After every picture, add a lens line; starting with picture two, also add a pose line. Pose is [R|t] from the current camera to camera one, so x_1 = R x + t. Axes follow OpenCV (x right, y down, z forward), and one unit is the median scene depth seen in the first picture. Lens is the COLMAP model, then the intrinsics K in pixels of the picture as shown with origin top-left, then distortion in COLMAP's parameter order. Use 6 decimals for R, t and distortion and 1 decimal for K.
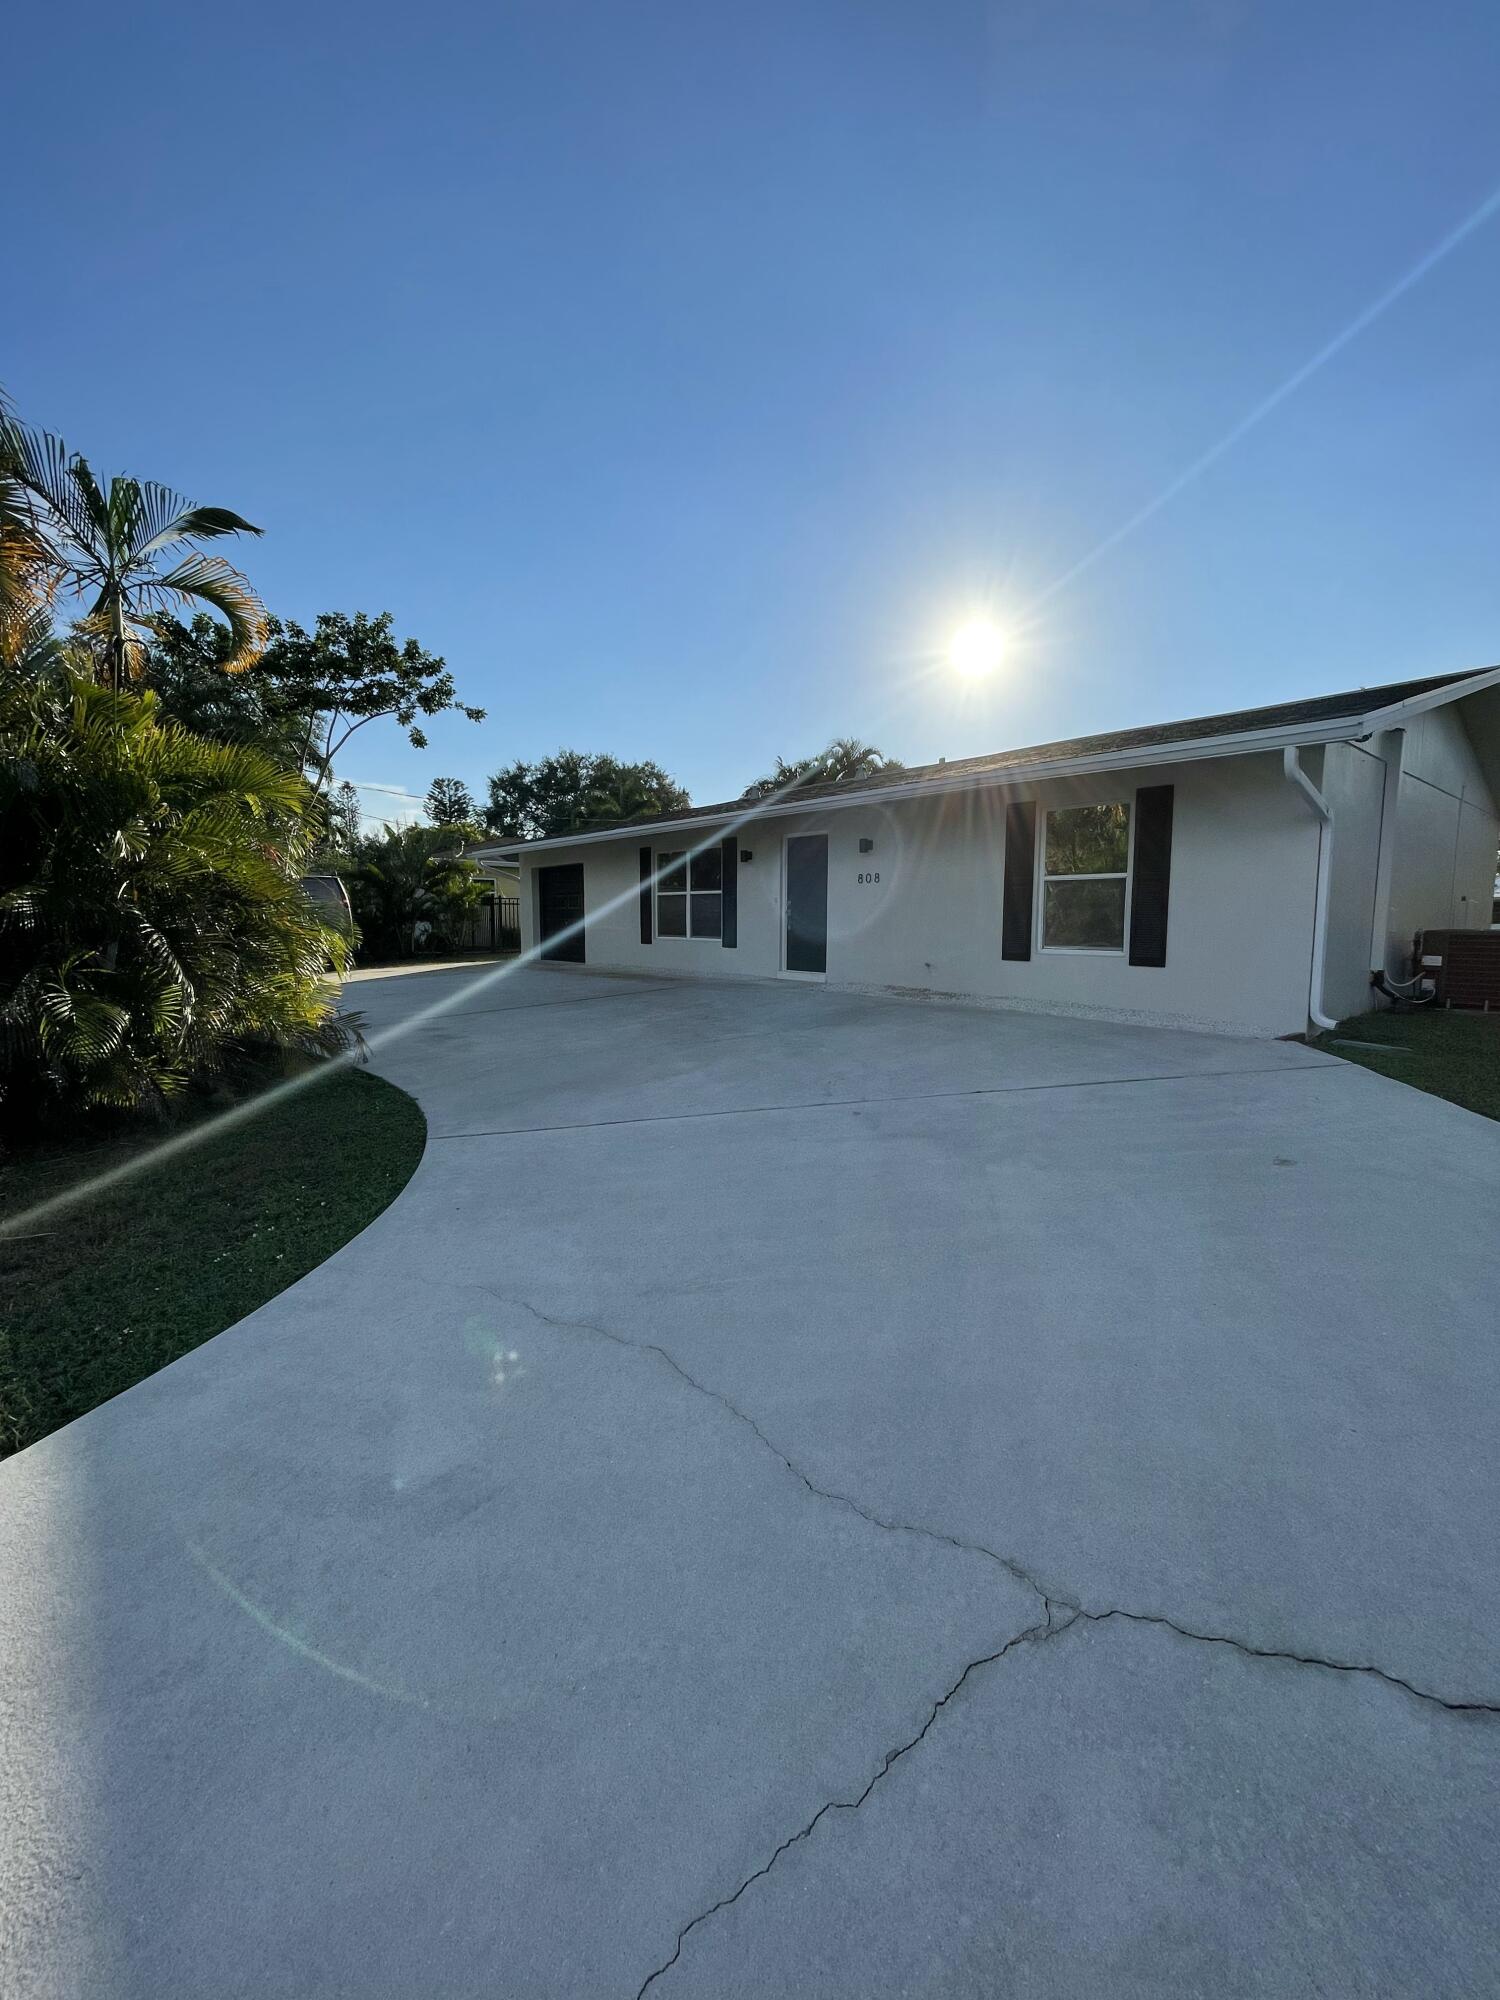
lens RADIAL K [[806.4, 0, 740.7], [0, 806.4, 999.8], [0, 0, 1]] dist [-0.001222, -0.000216]
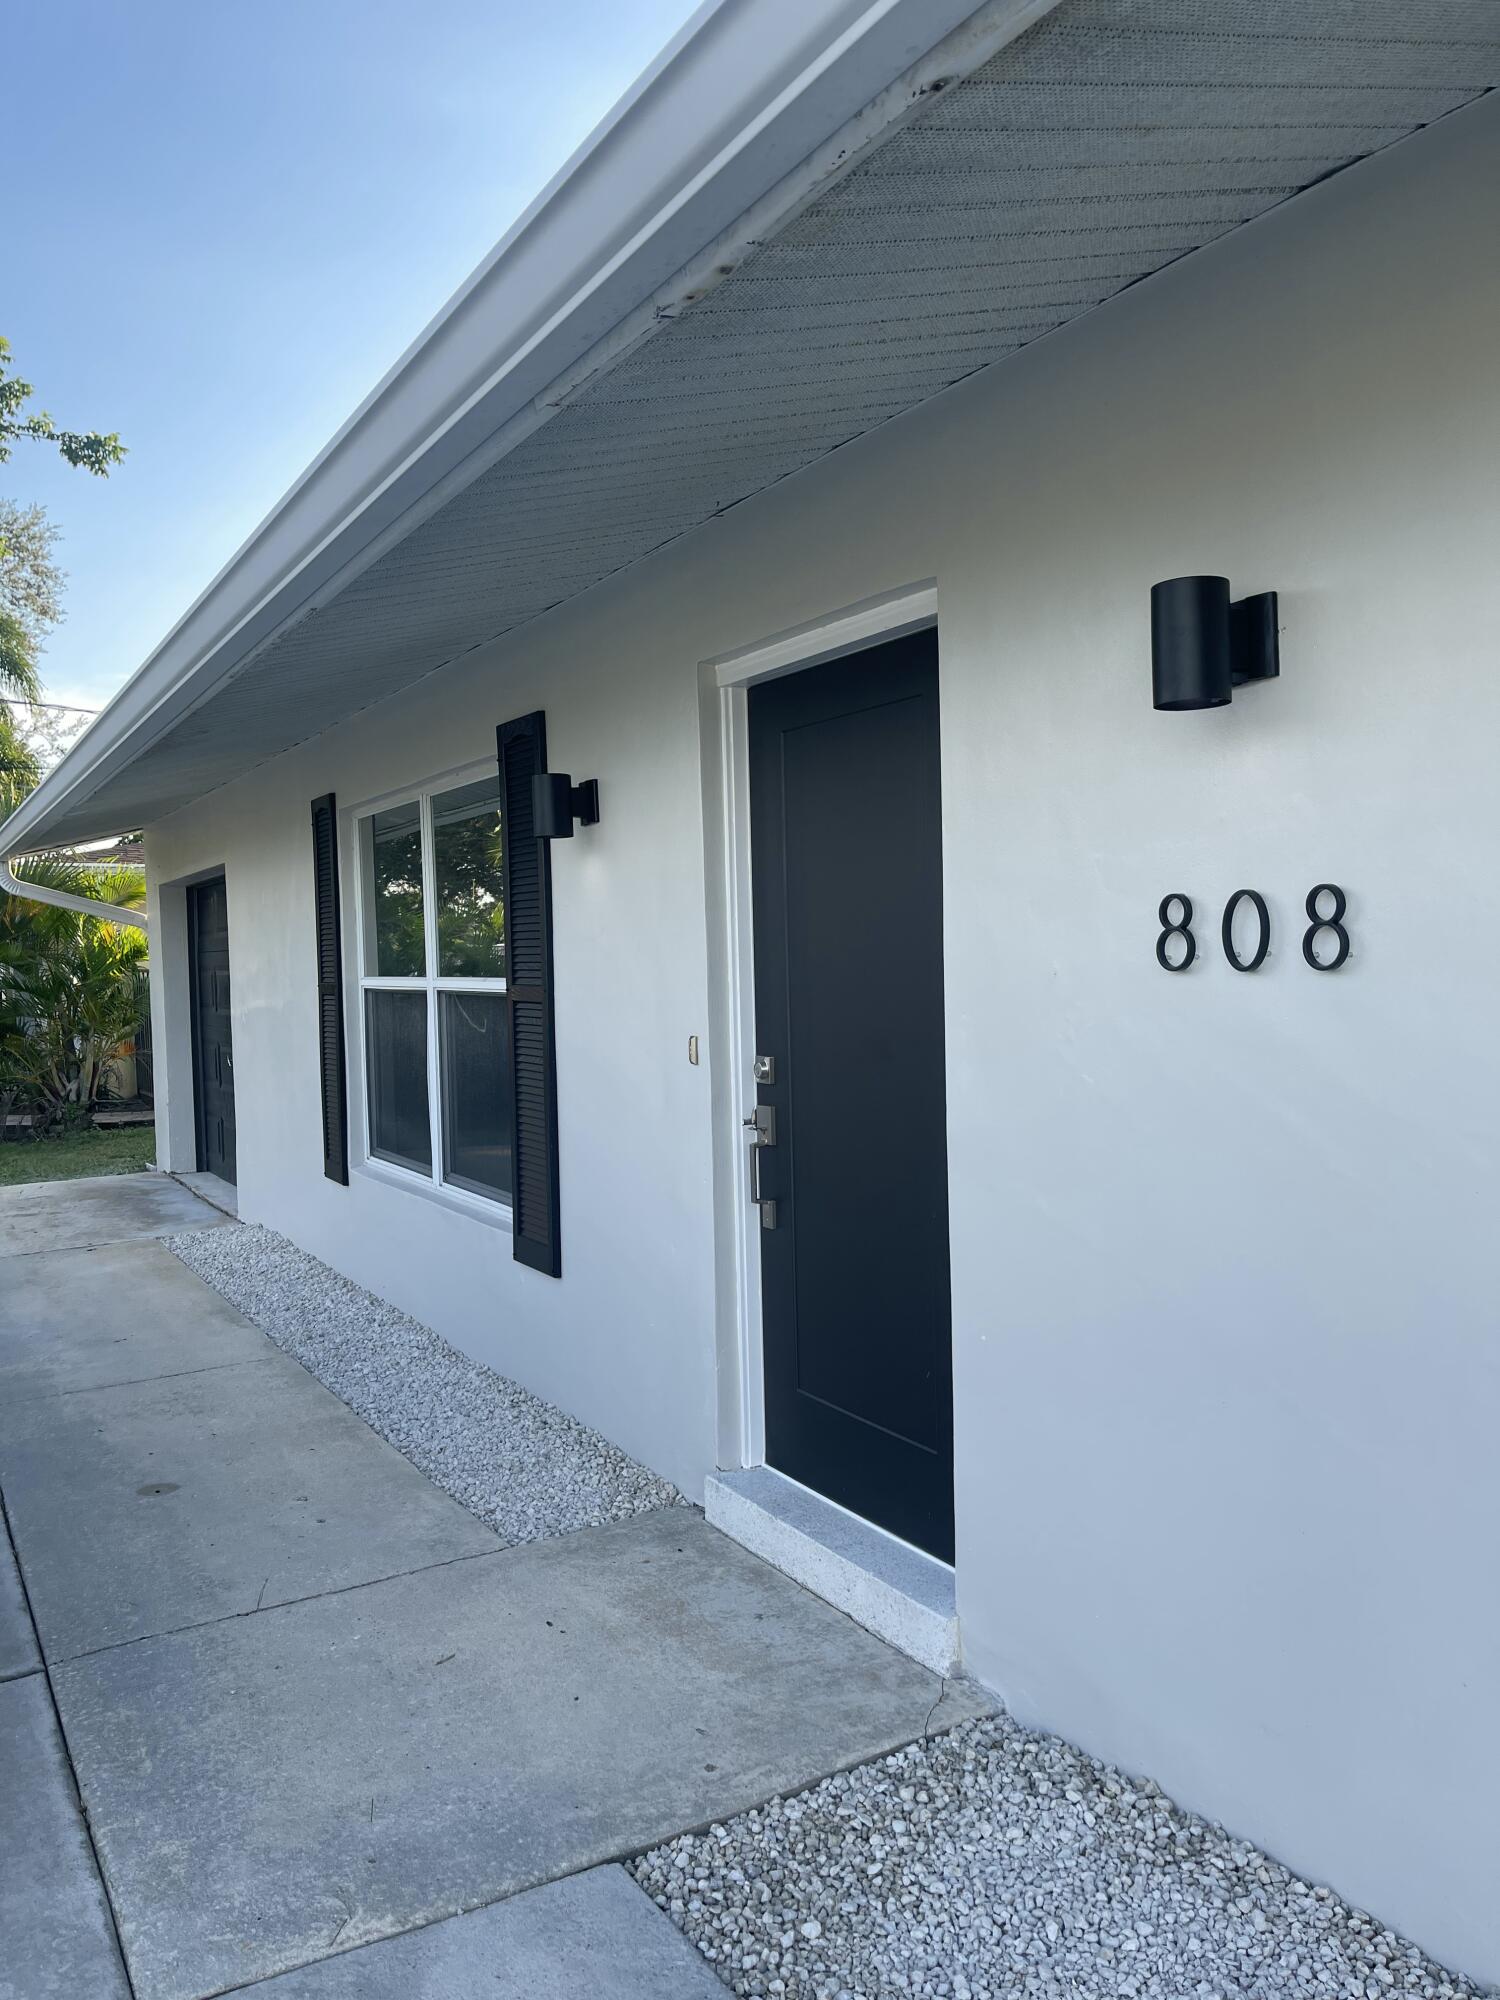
lens RADIAL K [[1495.6, 0, 750.0], [0, 1495.6, 1000.0], [0, 0, 1]] dist [0.002093, -0.003992]
pose [[0.982516, -0.010991, -0.185851, 0.104300], [-0.002641, 0.997333, -0.072944, -0.101747], [0.186157, 0.072160, 0.979867, 0.632480]]
